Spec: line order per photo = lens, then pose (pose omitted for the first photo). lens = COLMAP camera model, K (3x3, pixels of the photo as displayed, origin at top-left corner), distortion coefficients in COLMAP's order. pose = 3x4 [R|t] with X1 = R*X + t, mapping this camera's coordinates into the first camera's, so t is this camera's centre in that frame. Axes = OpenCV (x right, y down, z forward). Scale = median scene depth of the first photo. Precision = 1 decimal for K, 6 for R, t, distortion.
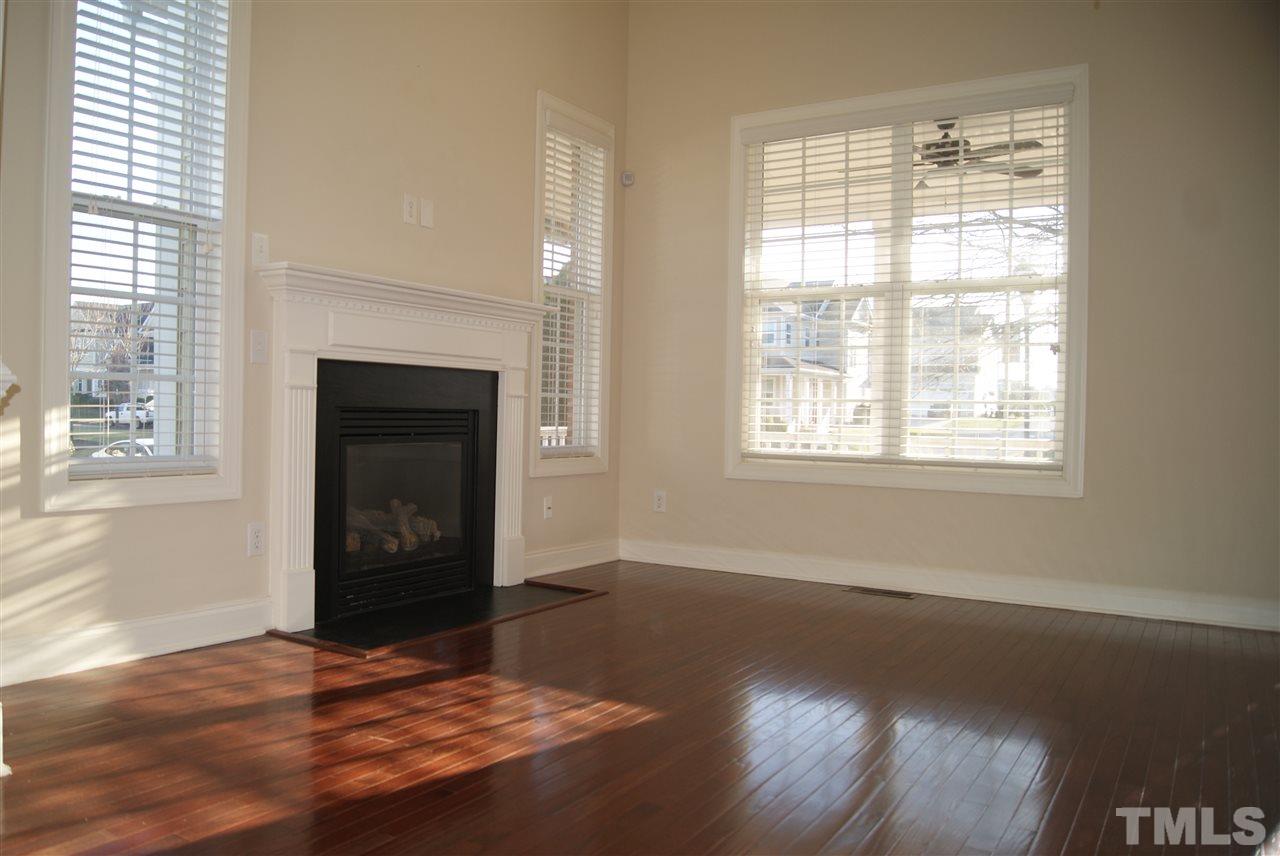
lens RADIAL K [[994.8, 0, 521.2], [0, 994.8, 431.9], [0, 0, 1]] dist [-0.067135, -0.002028]
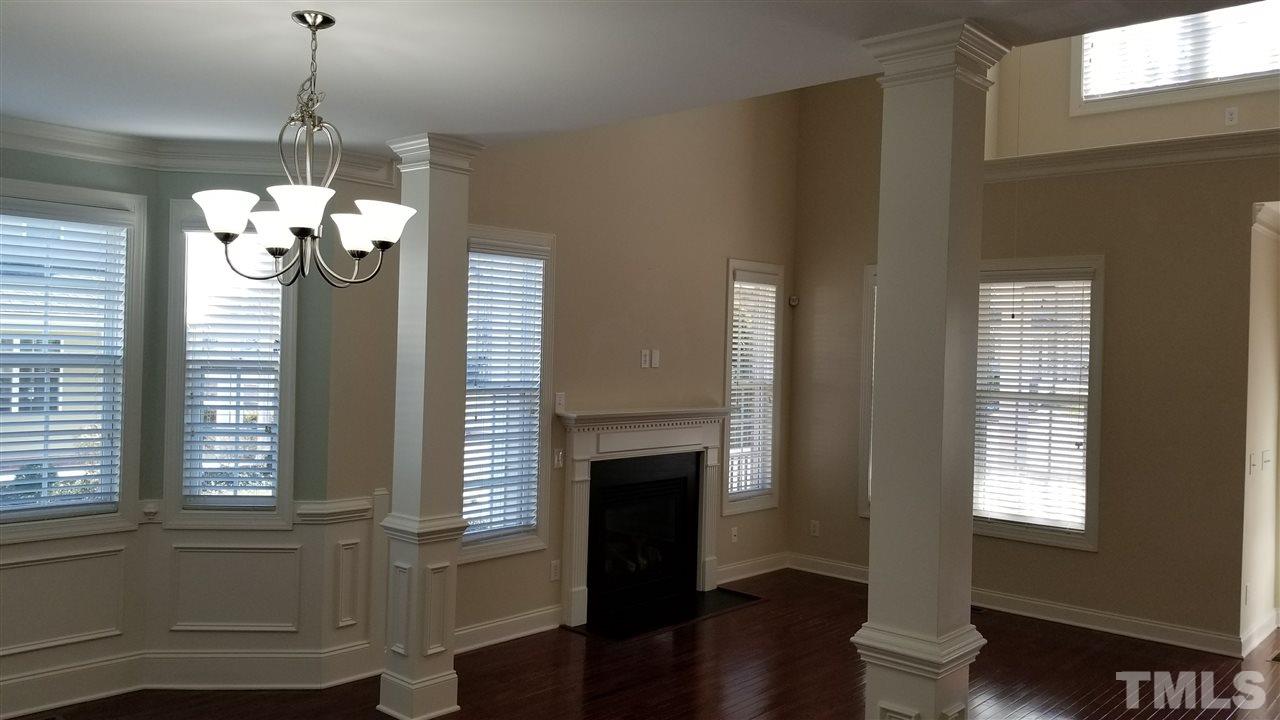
lens RADIAL K [[997.6, 0, 636.8], [0, 997.6, 343.0], [0, 0, 1]] dist [0.076513, -0.144807]
pose [[0.994526, 0.007022, -0.104254, 0.041694], [-0.009555, 0.999671, -0.023818, -0.201109], [0.104052, 0.024684, 0.994266, -0.587250]]
